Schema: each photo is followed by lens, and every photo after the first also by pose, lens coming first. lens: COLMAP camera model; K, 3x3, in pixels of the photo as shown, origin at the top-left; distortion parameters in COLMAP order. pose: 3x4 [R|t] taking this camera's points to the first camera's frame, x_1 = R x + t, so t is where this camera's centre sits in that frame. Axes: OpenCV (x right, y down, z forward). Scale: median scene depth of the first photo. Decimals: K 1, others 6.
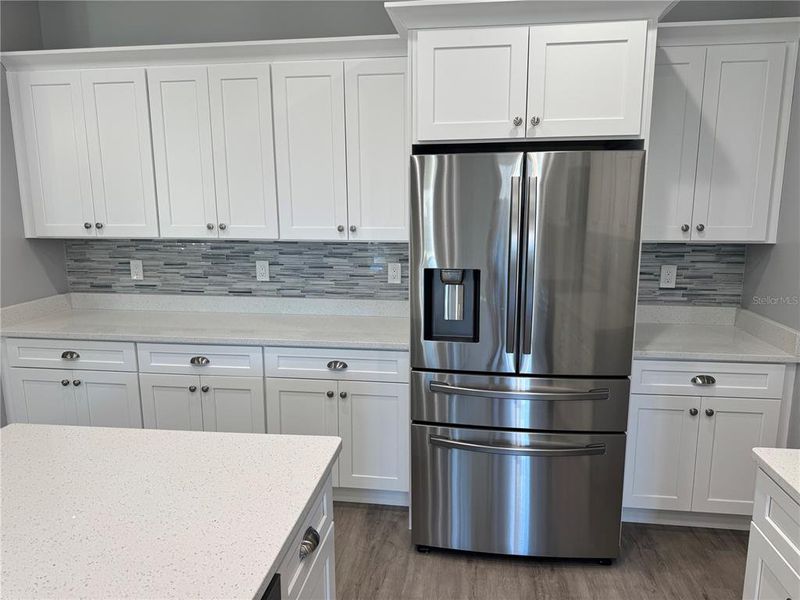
lens RADIAL K [[572.3, 0, 403.4], [0, 572.3, 303.5], [0, 0, 1]] dist [0.002030, -0.001638]
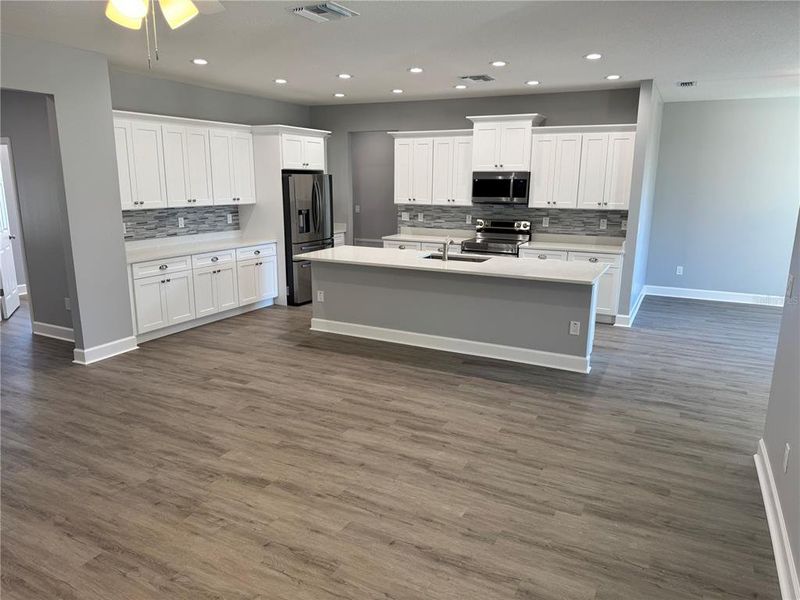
lens RADIAL K [[559.5, 0, 400.5], [0, 559.5, 301.8], [0, 0, 1]] dist [0.111672, -0.178252]
pose [[0.330394, -0.200053, 0.922398, -1.946907], [0.159563, 0.975051, 0.154319, 0.031110], [-0.930258, 0.096195, 0.354072, -0.420555]]
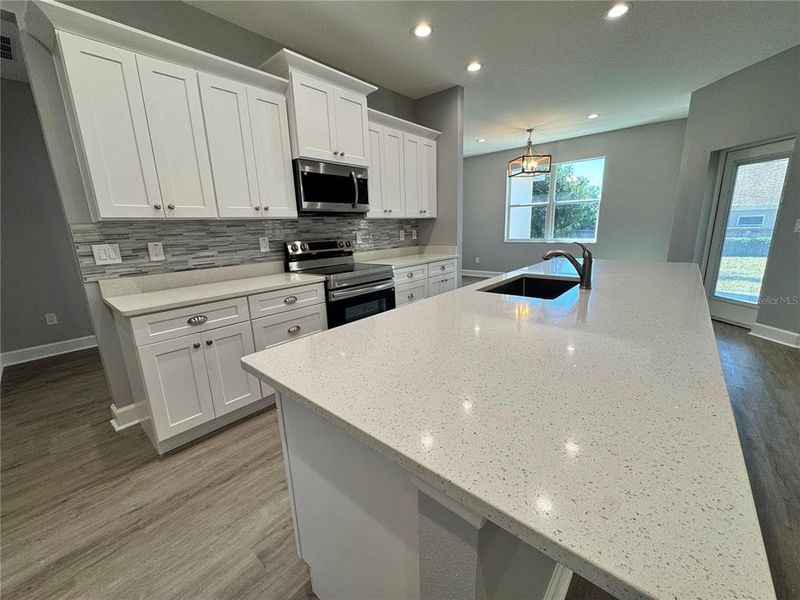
lens RADIAL K [[319.0, 0, 400.5], [0, 319.0, 298.0], [0, 0, 1]] dist [-0.005895, -0.000114]
pose [[-0.834476, -0.089223, 0.543773, -0.316289], [0.134206, 0.924184, 0.357594, -0.013318], [-0.534451, 0.371381, -0.759235, 0.604382]]
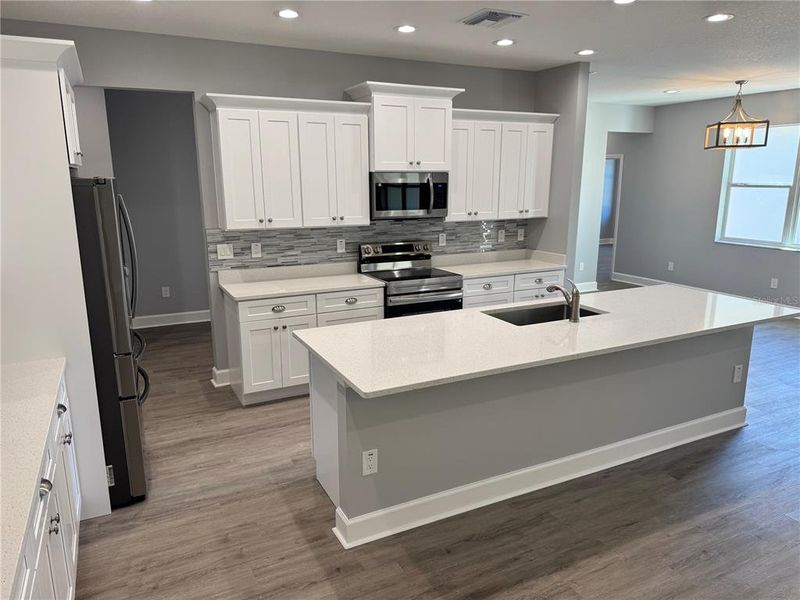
lens RADIAL K [[559.5, 0, 400.5], [0, 559.5, 301.8], [0, 0, 1]] dist [0.111672, -0.178252]
pose [[-0.566641, -0.173894, 0.805406, -0.923034], [0.150630, 0.939142, 0.308745, -0.200047], [-0.810079, 0.296266, -0.505962, 0.809902]]
